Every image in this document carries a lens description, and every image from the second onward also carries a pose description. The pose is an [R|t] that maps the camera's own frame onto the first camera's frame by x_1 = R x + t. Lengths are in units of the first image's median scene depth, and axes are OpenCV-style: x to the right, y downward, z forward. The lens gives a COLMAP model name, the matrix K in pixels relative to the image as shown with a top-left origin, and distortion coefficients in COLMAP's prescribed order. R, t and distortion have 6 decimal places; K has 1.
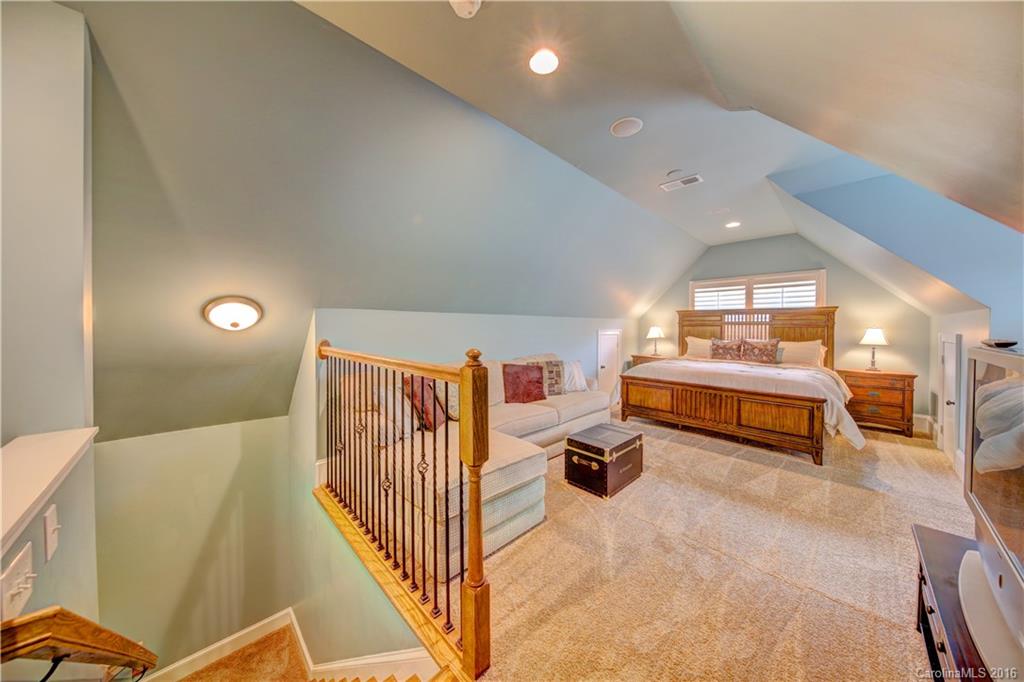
lens RADIAL K [[331.1, 0, 518.9], [0, 331.1, 324.6], [0, 0, 1]] dist [0.007086, -0.004167]
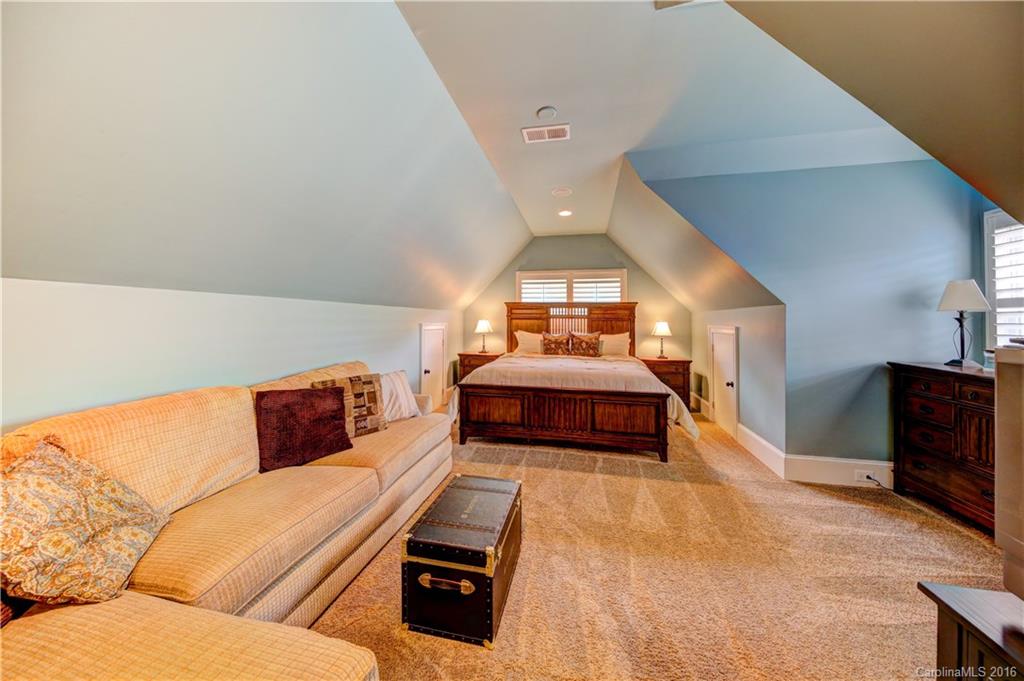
lens RADIAL K [[331.1, 0, 518.9], [0, 331.1, 324.1], [0, 0, 1]] dist [0.007086, -0.004167]
pose [[0.833047, -0.004203, 0.553186, 0.006573], [-0.006802, 0.999818, 0.017841, 0.002313], [-0.553160, -0.018625, 0.832867, 0.336764]]
